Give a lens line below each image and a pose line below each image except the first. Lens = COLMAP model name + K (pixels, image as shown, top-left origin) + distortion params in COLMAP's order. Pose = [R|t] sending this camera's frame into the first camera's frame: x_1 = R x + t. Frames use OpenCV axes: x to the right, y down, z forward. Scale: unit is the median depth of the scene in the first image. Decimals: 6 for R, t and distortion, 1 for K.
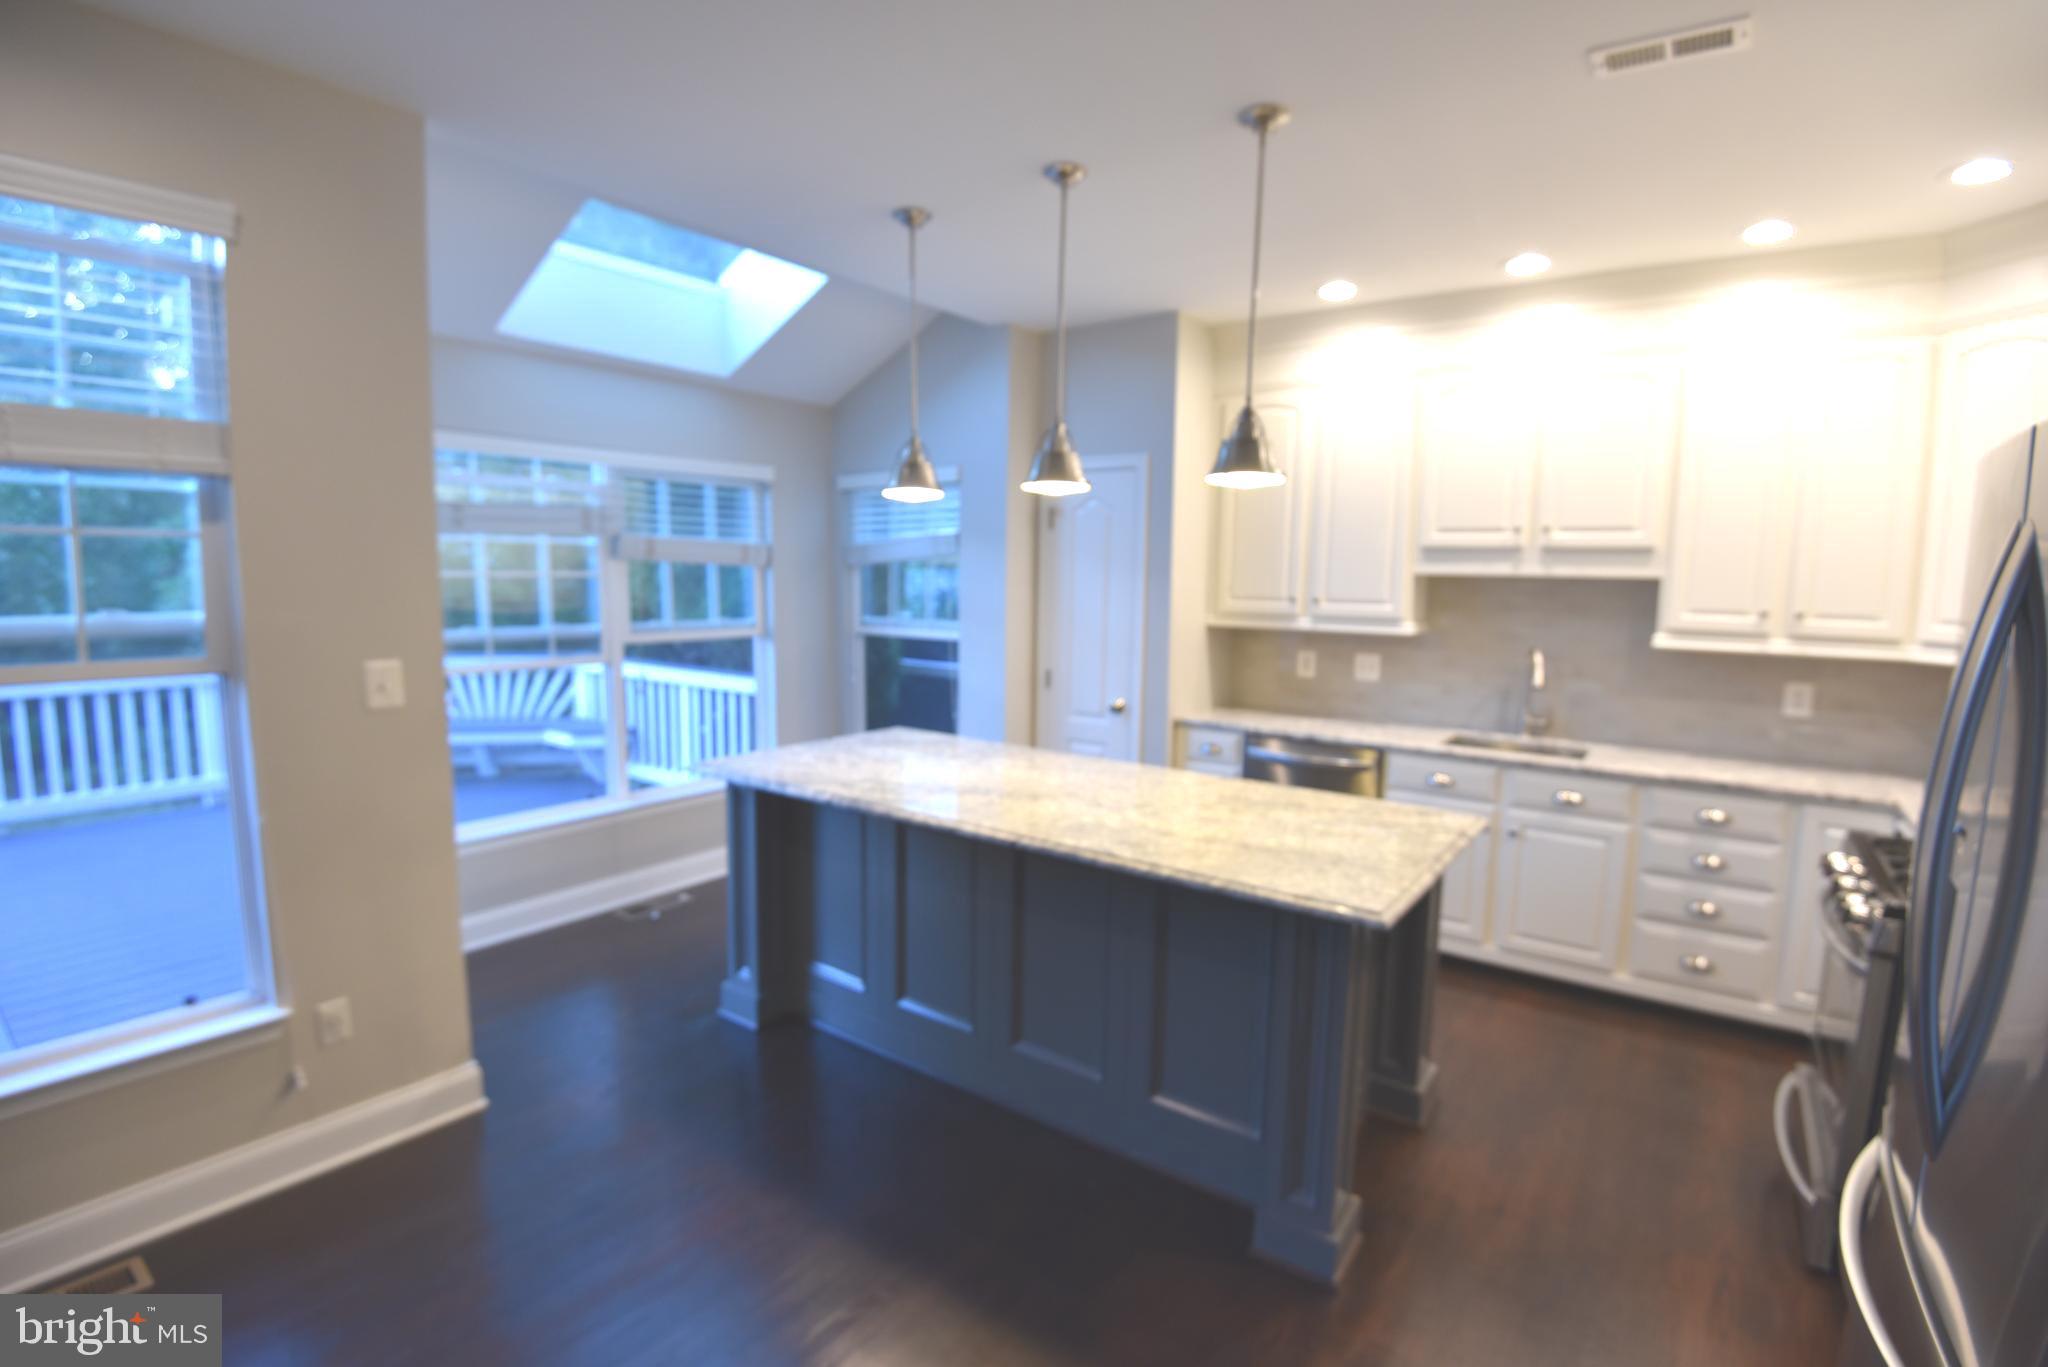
lens RADIAL K [[954.6, 0, 1024.3], [0, 954.6, 687.7], [0, 0, 1]] dist [-0.009627, -0.019930]
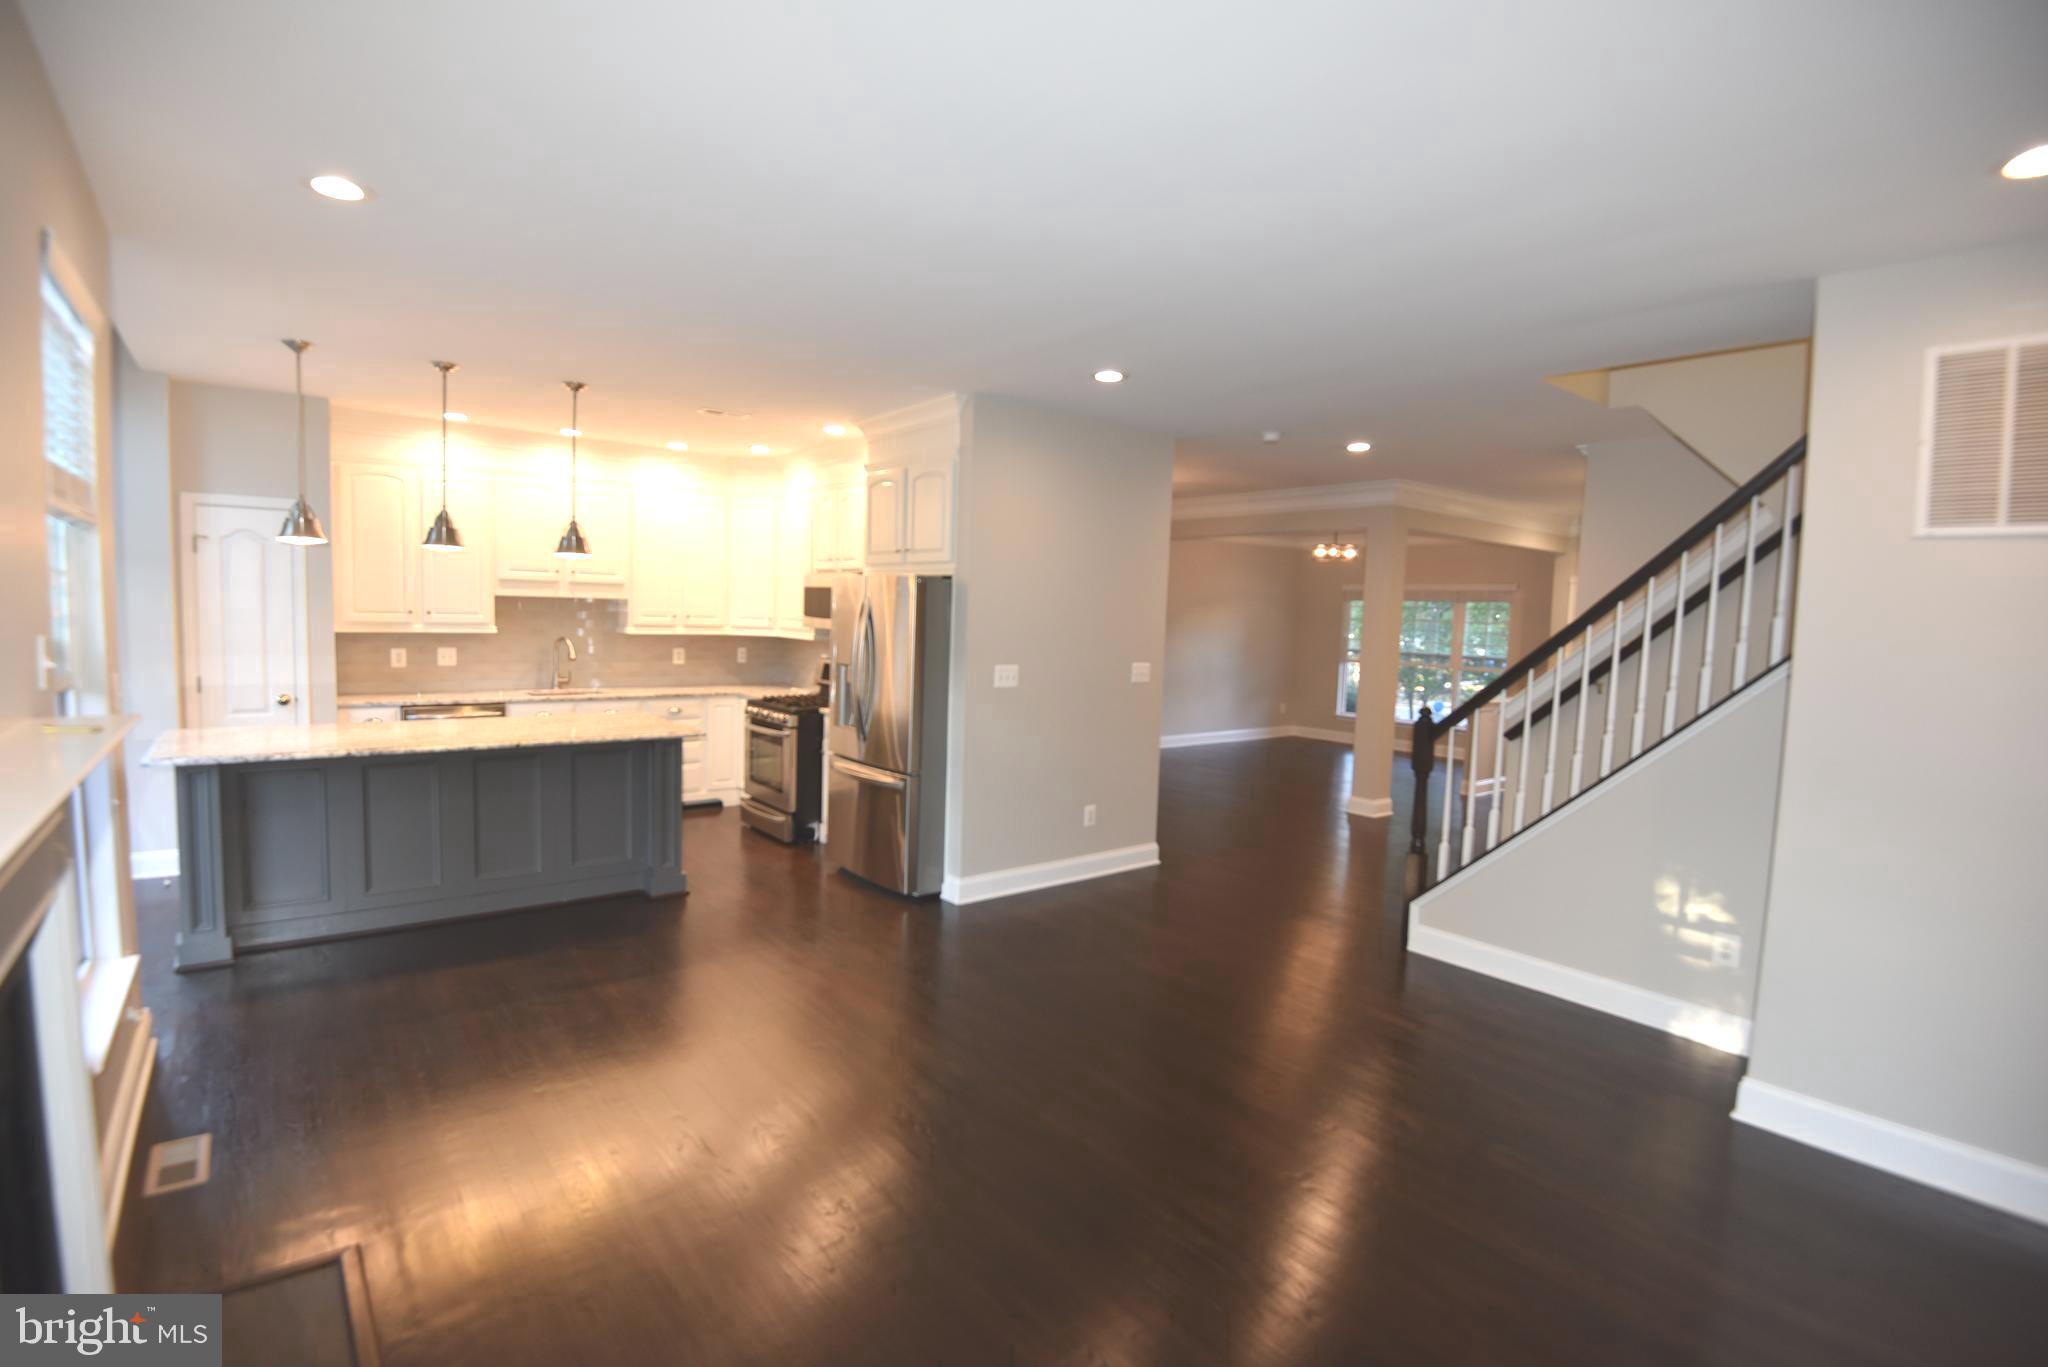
lens RADIAL K [[954.6, 0, 1016.4], [0, 954.6, 687.7], [0, 0, 1]] dist [-0.009627, -0.019930]
pose [[0.265574, -0.087951, 0.960070, -1.035293], [0.088287, 0.993864, 0.066625, 0.007643], [-0.960040, 0.067068, 0.271709, -0.308705]]
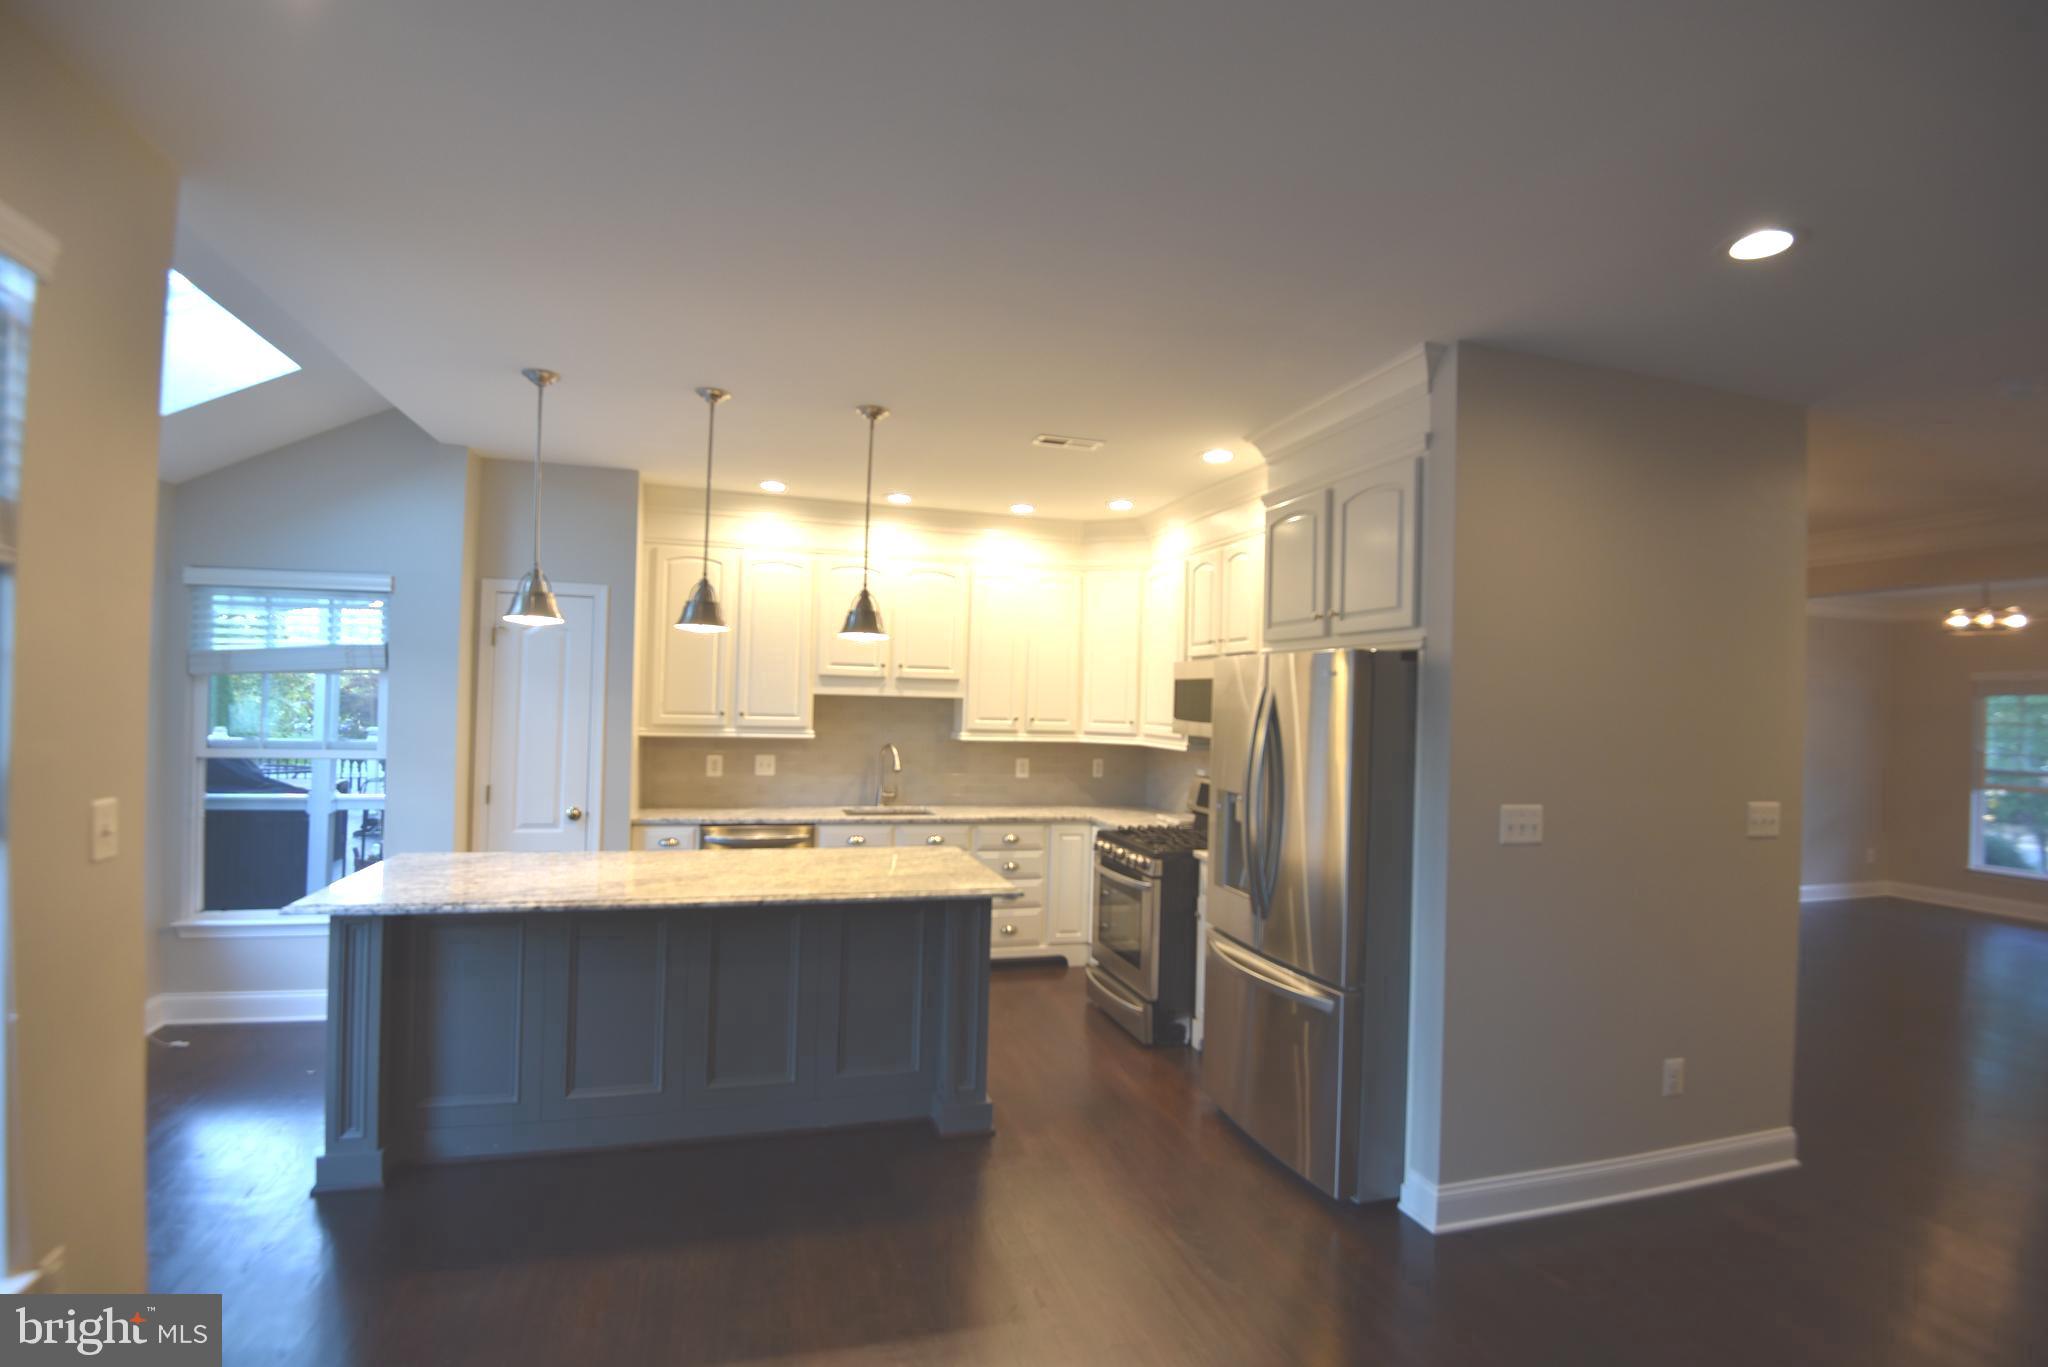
lens RADIAL K [[954.6, 0, 1019.7], [0, 954.6, 690.9], [0, 0, 1]] dist [-0.009627, -0.019930]
pose [[0.610413, 0.009228, 0.792029, -0.560524], [0.077842, 0.994393, -0.071578, -0.003279], [-0.788249, 0.105345, 0.606272, -0.071301]]
